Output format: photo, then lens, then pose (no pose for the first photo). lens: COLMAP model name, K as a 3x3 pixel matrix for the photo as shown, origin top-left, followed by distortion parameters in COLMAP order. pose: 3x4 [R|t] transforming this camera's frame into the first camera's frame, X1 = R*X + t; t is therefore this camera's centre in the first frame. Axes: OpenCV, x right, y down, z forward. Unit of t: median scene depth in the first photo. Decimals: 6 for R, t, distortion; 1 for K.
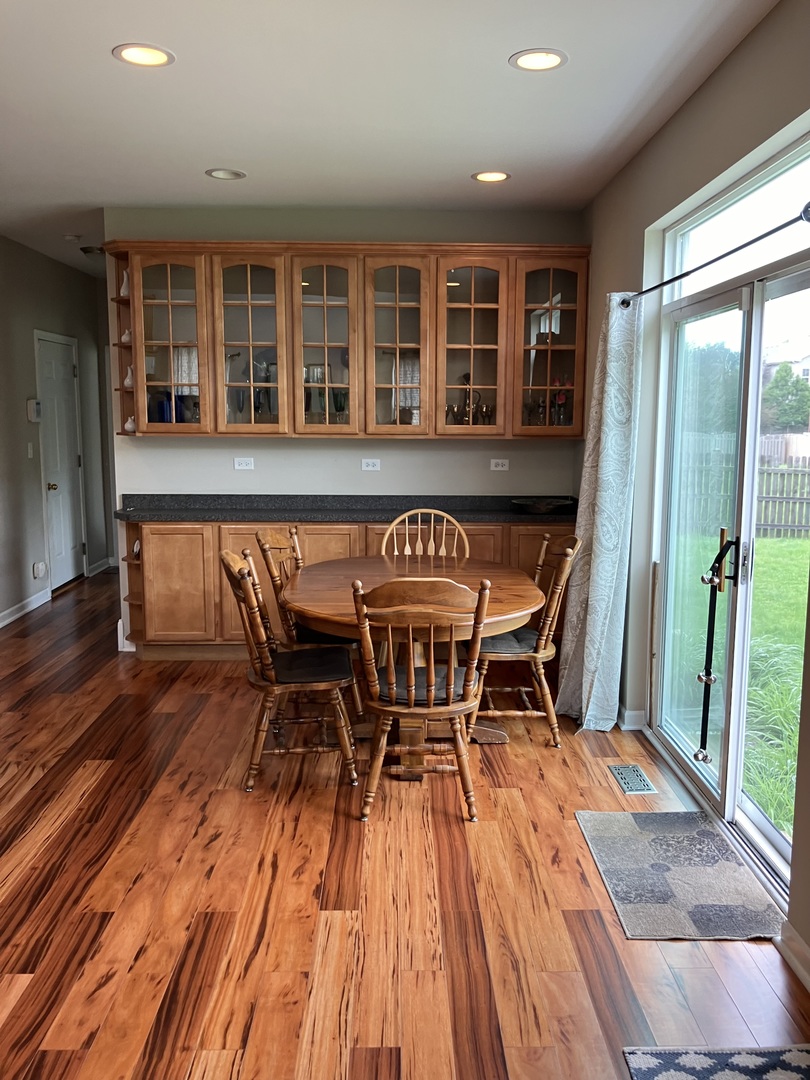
lens RADIAL K [[886.8, 0, 406.0], [0, 886.8, 538.4], [0, 0, 1]] dist [0.040972, -0.074566]
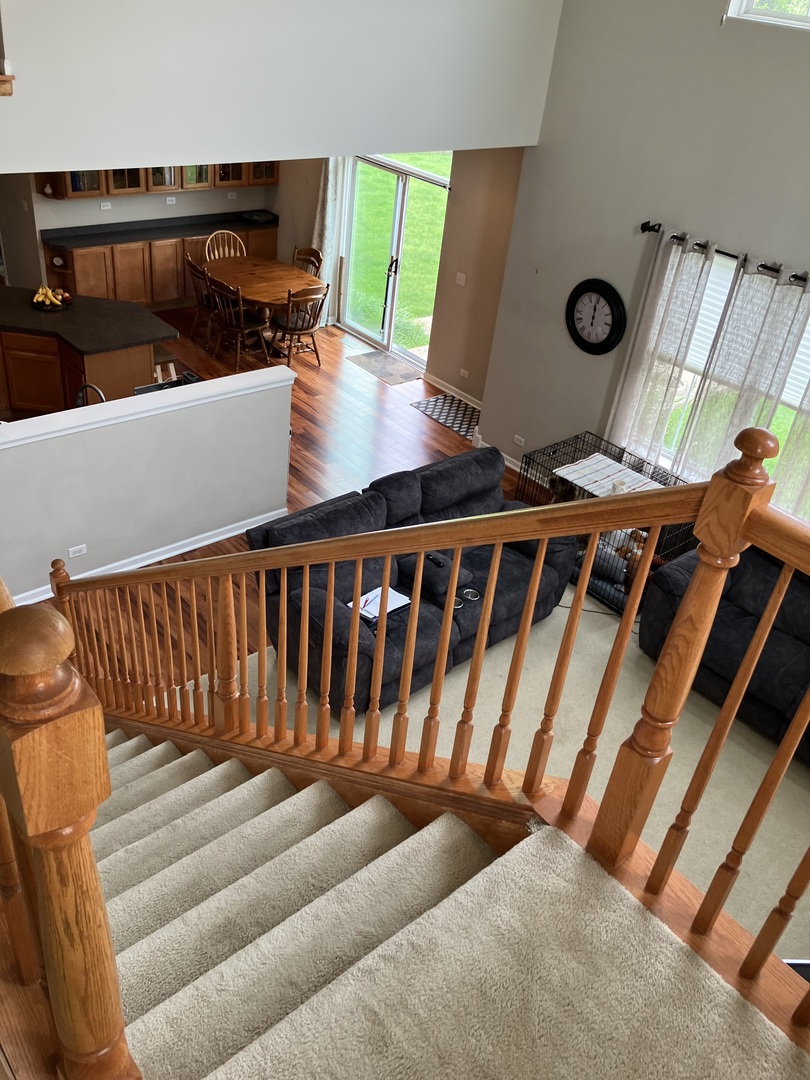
lens RADIAL K [[886.8, 0, 407.2], [0, 886.8, 542.0], [0, 0, 1]] dist [0.040972, -0.074566]
pose [[0.763189, -0.295516, 0.574642, -1.280491], [-0.006957, 0.885488, 0.464611, -0.434733], [-0.646138, -0.358583, 0.673738, -1.116811]]
